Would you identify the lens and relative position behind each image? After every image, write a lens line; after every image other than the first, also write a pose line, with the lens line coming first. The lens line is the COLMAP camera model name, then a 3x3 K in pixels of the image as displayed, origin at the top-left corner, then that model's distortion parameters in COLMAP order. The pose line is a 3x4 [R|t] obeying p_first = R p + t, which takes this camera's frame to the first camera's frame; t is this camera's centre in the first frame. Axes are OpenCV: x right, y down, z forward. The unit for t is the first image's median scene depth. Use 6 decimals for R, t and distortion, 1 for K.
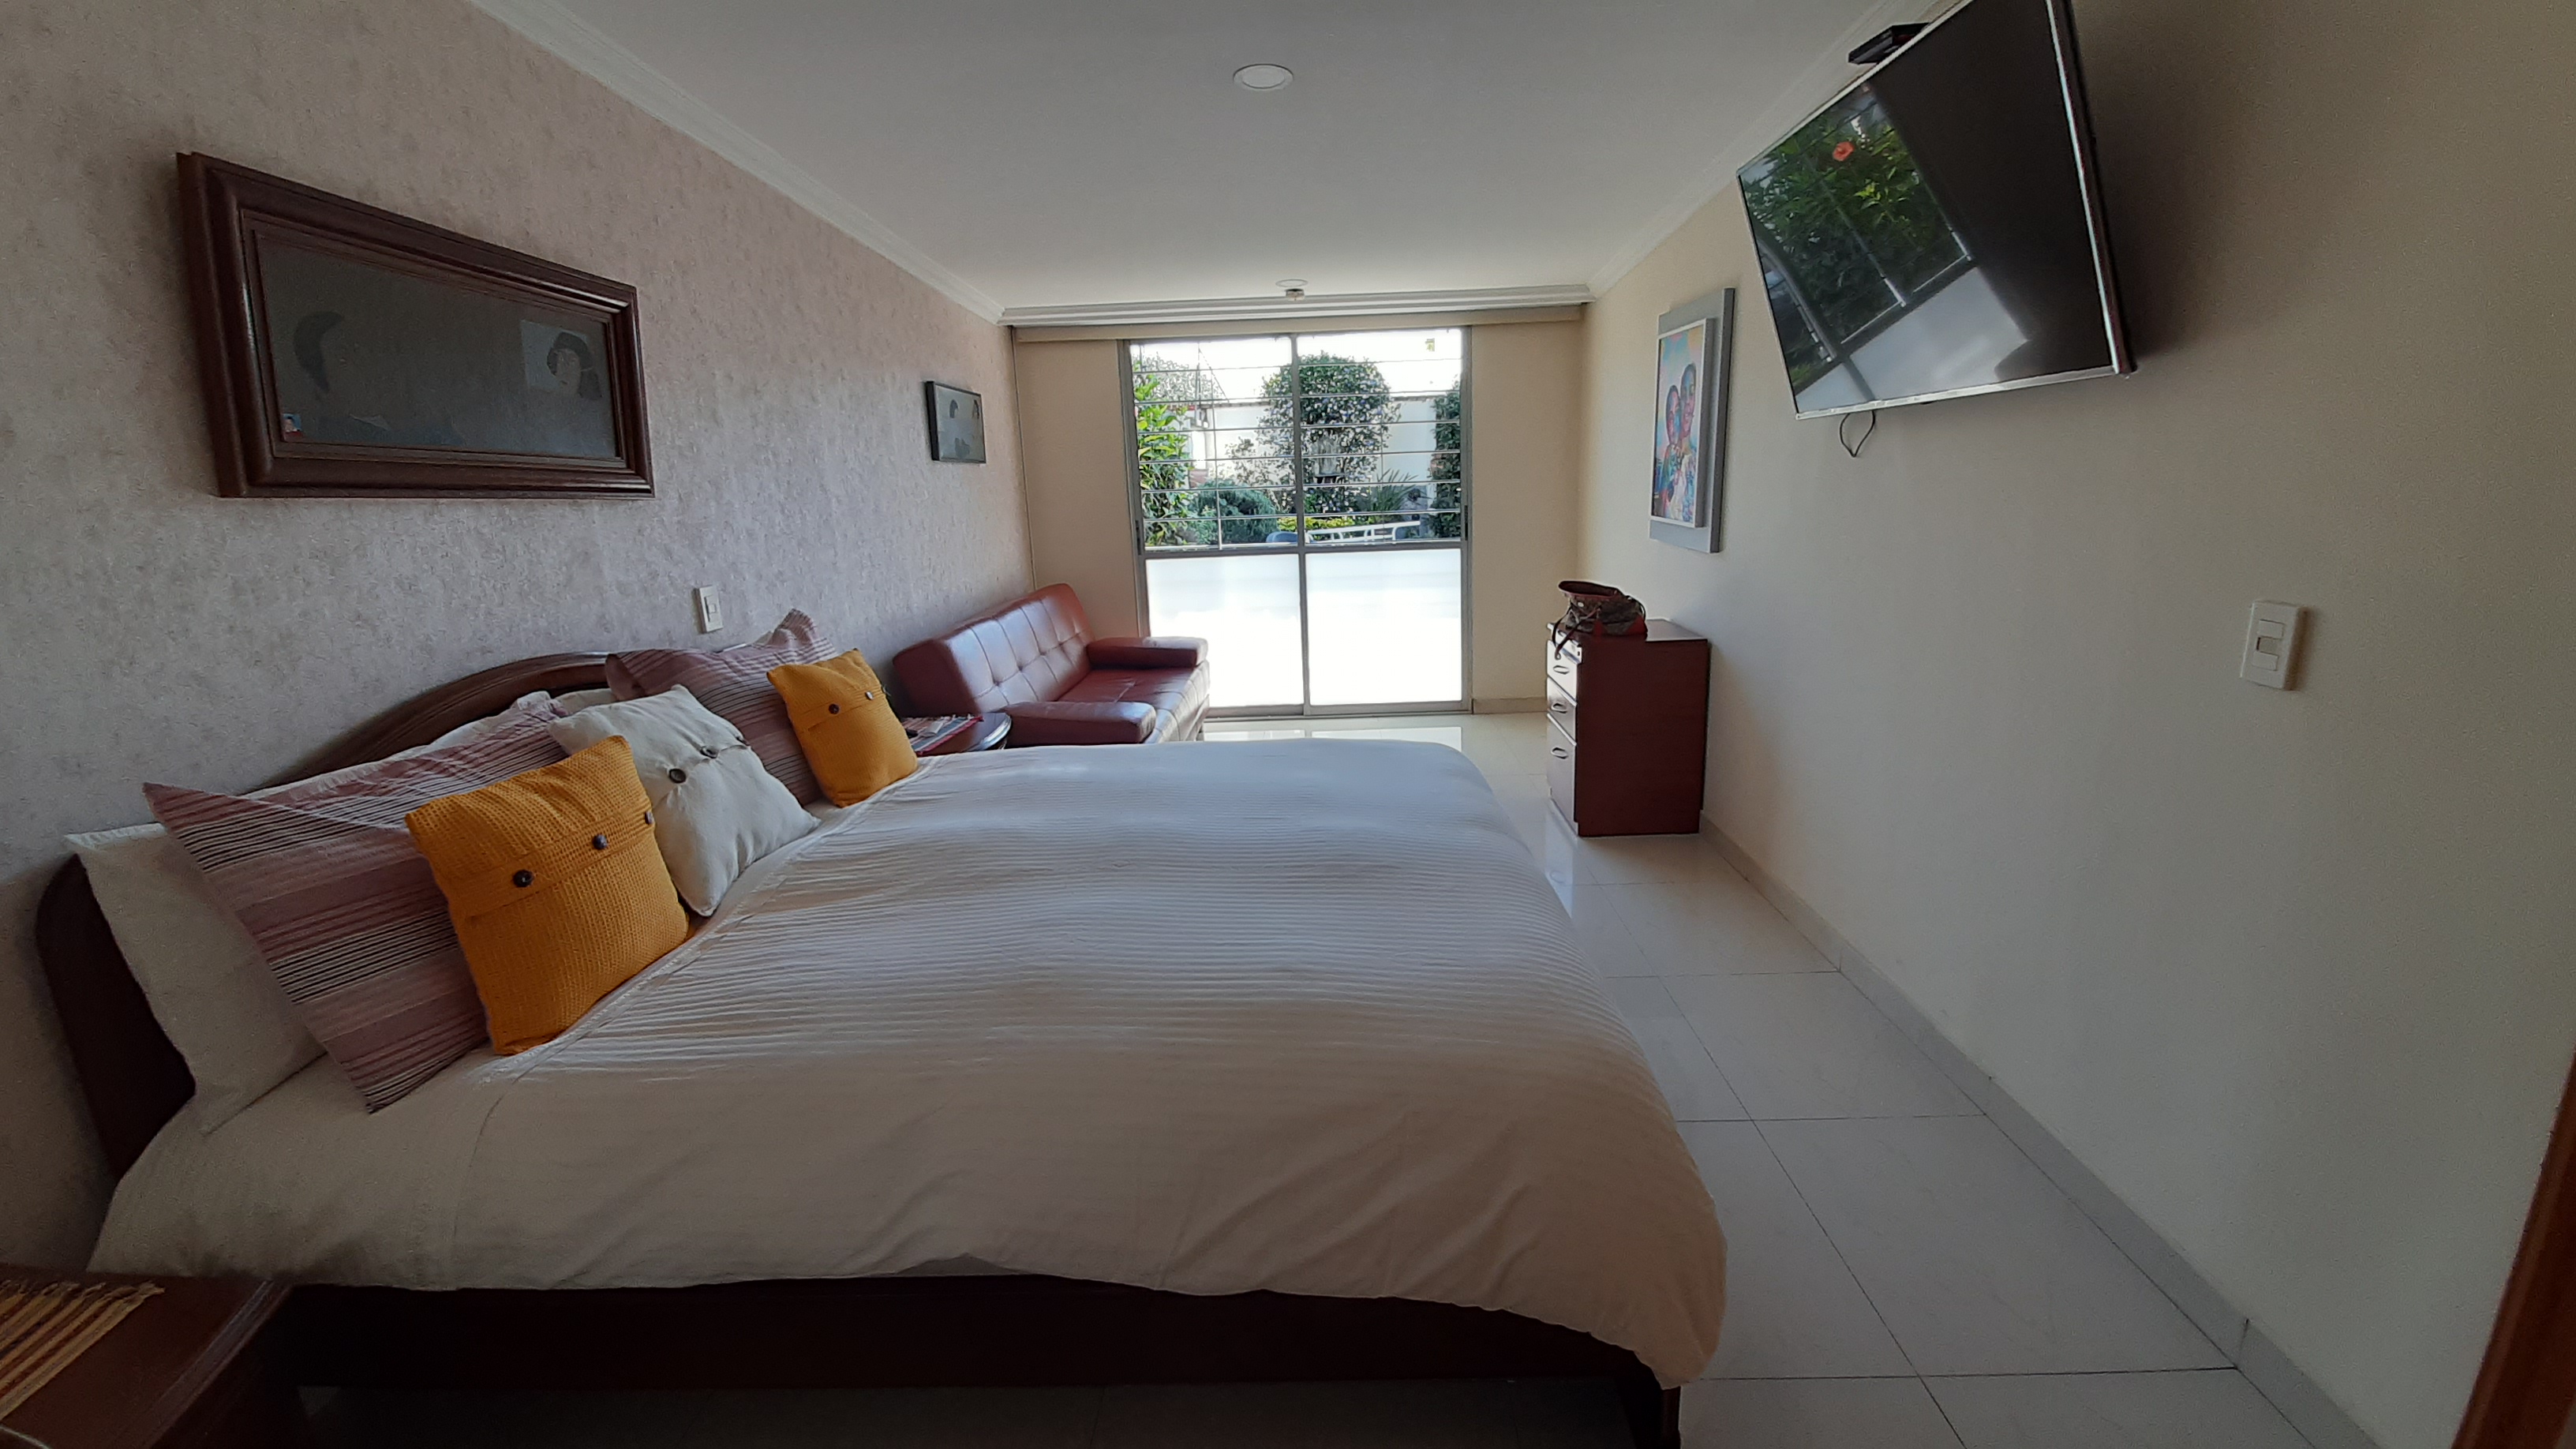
lens RADIAL K [[1016.4, 0, 1301.6], [0, 1016.4, 692.1], [0, 0, 1]] dist [0.013701, -0.013892]
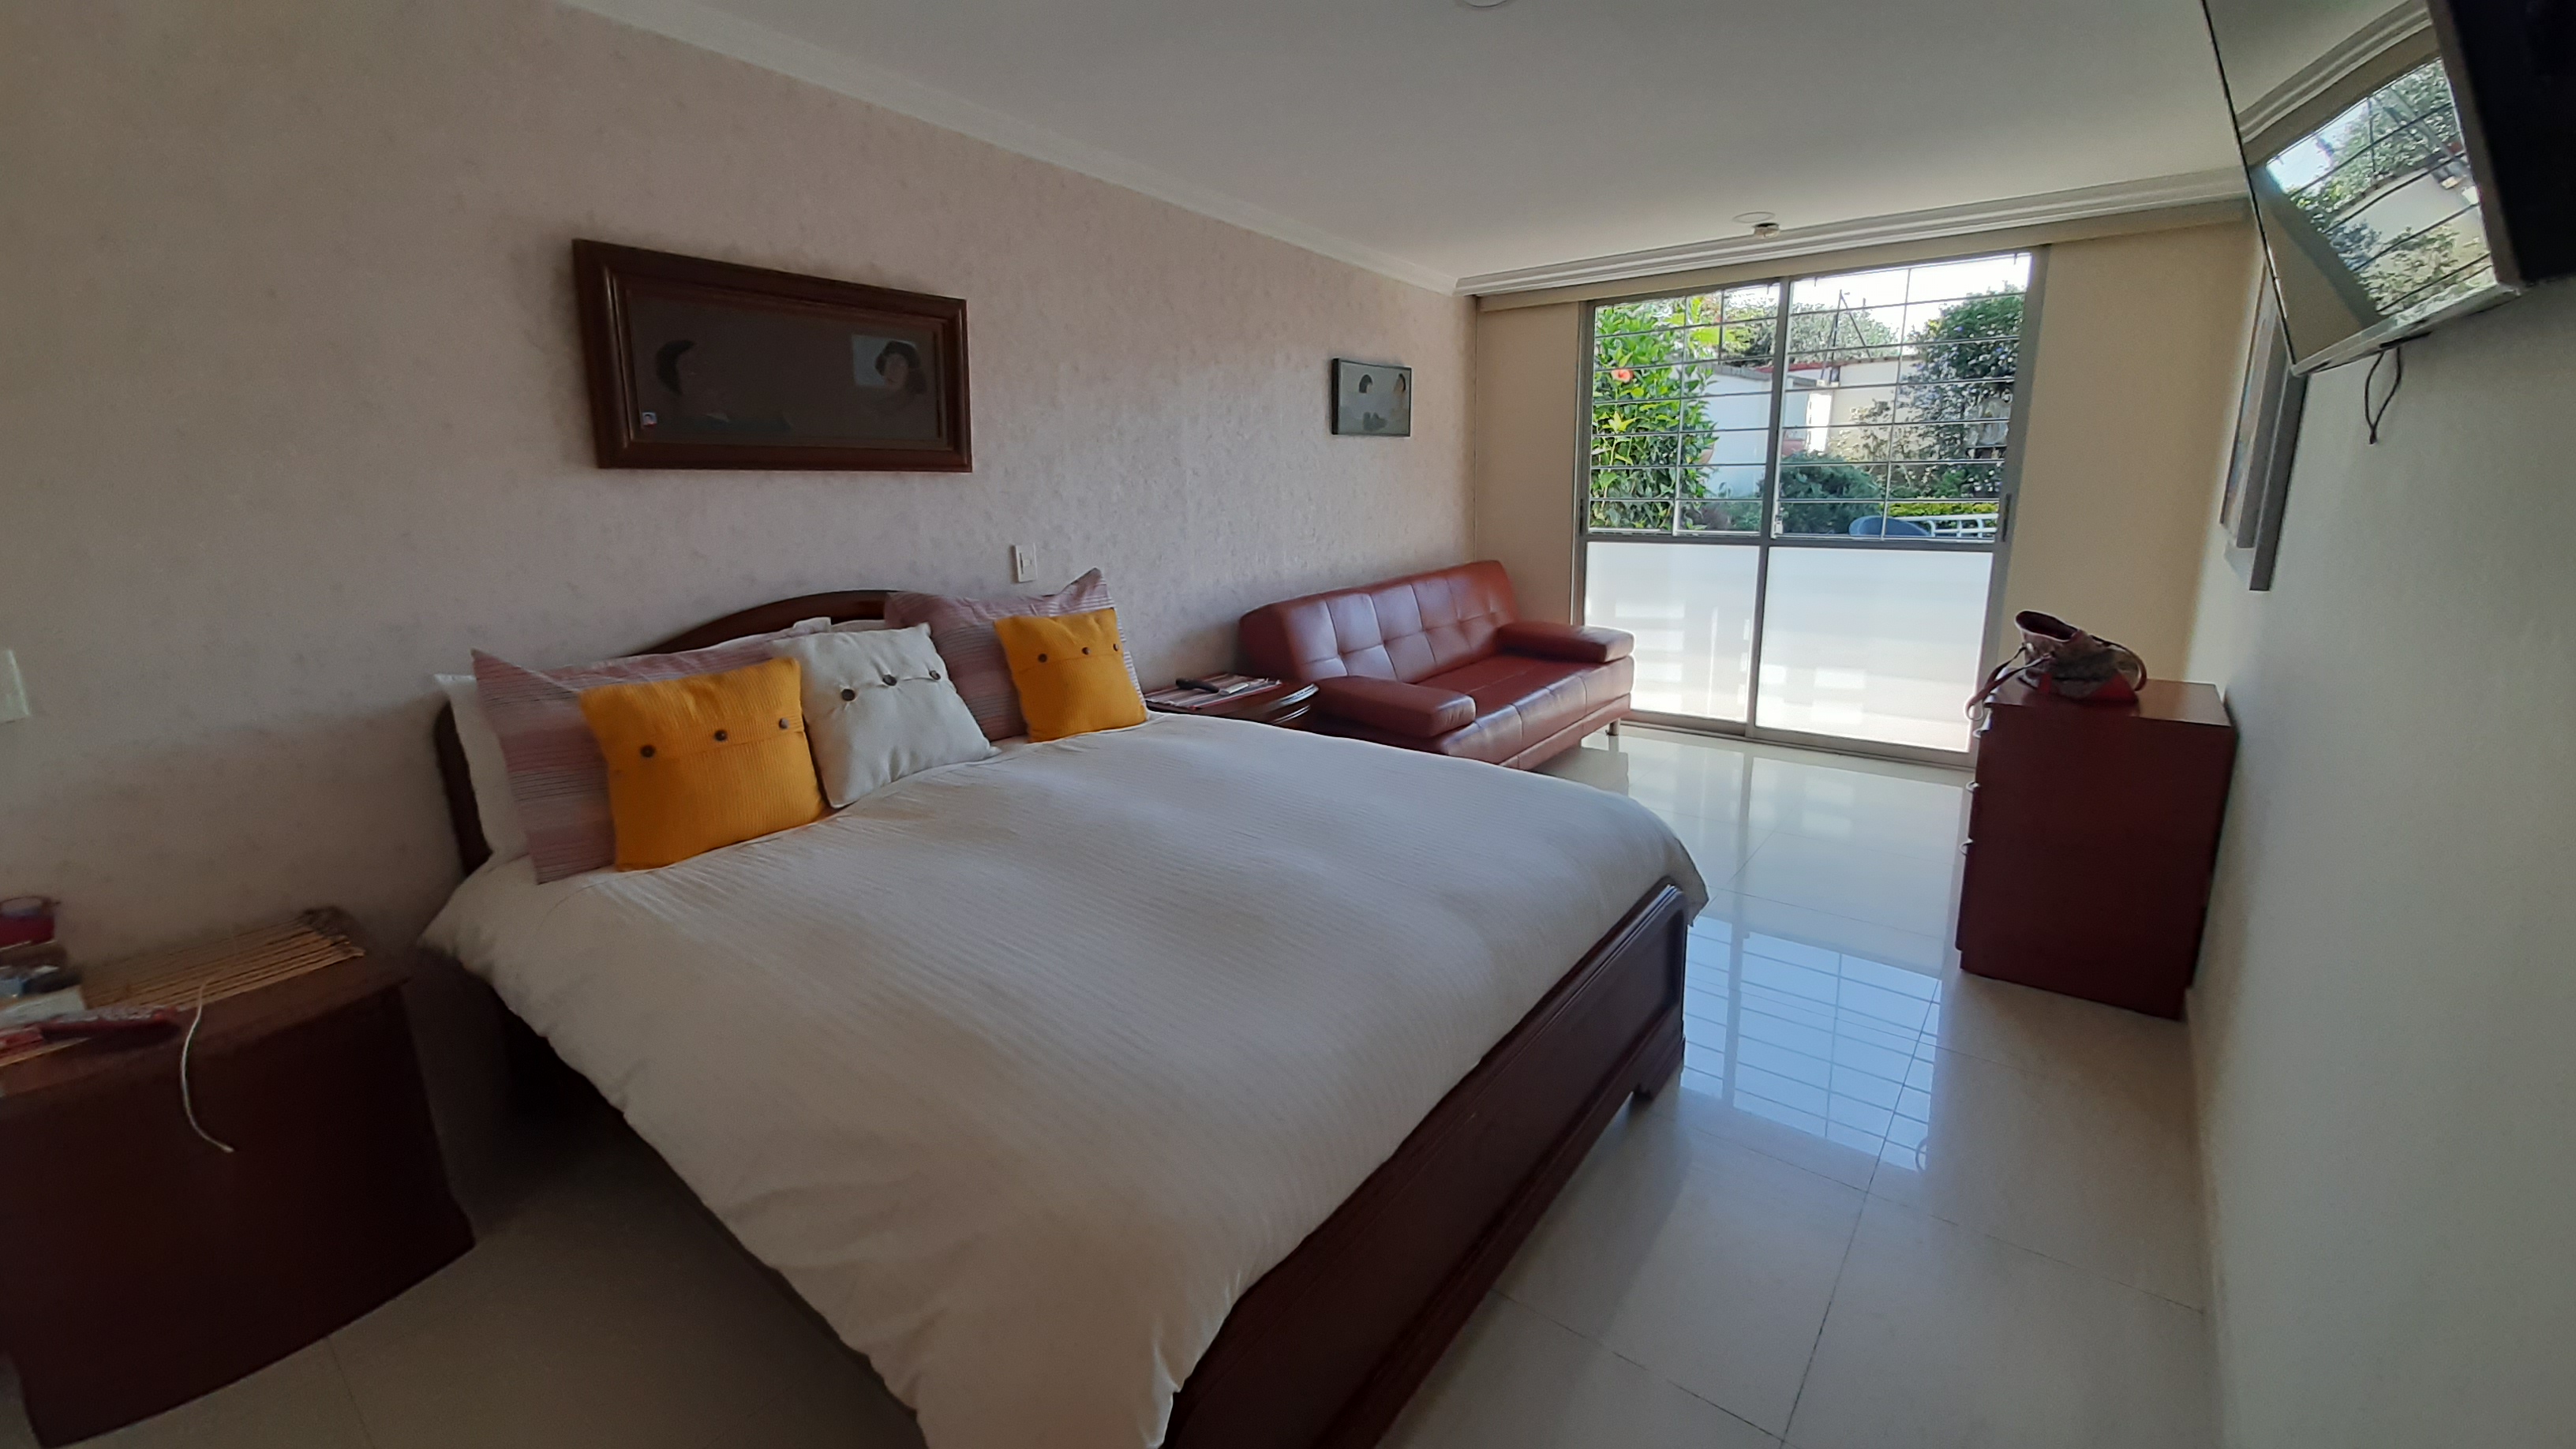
lens RADIAL K [[1016.4, 0, 1301.6], [0, 1016.4, 692.1], [0, 0, 1]] dist [0.013701, -0.013892]
pose [[0.799807, 0.149332, -0.581385, 0.301002], [-0.130109, 0.988663, 0.074953, -0.047098], [0.585986, 0.015695, 0.810169, 0.159697]]
